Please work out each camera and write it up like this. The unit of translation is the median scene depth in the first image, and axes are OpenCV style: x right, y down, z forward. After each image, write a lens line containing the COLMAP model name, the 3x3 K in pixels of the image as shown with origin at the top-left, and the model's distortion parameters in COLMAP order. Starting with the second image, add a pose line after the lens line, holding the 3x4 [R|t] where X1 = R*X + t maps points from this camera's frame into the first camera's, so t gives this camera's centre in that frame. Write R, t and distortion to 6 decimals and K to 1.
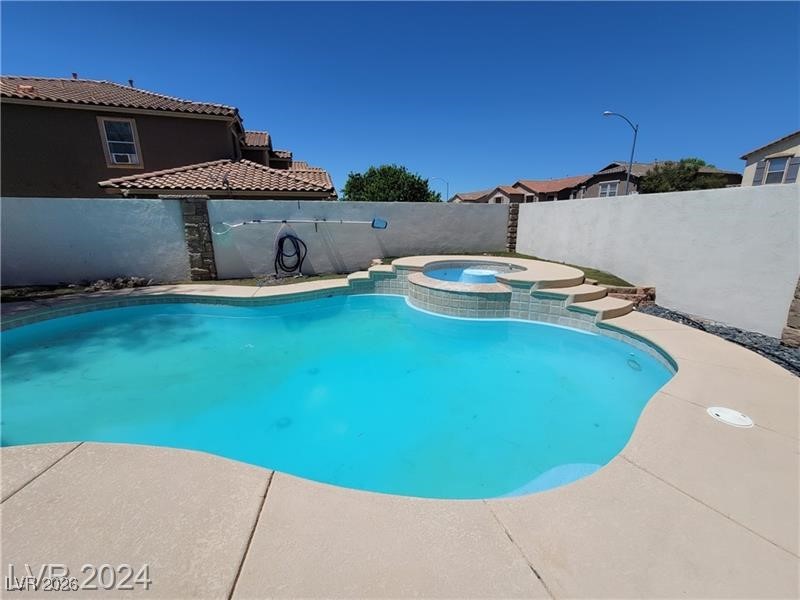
lens RADIAL K [[328.2, 0, 400.0], [0, 328.2, 300.0], [0, 0, 1]] dist [-0.003603, 0.000131]
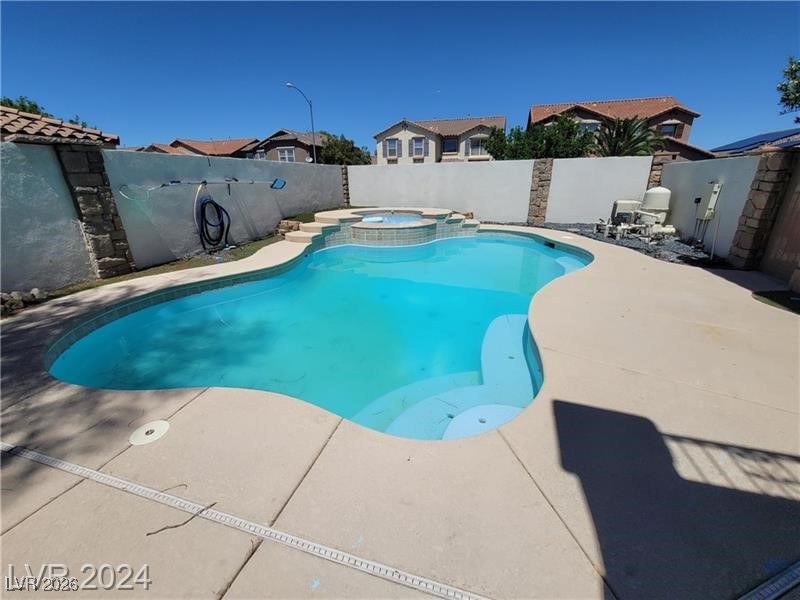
lens RADIAL K [[328.2, 0, 400.0], [0, 328.2, 300.0], [0, 0, 1]] dist [-0.003603, 0.000131]
pose [[0.551939, -0.296113, 0.779539, -0.779637], [0.217937, 0.953560, 0.207910, -0.024869], [-0.804902, 0.055136, 0.590841, 0.146143]]
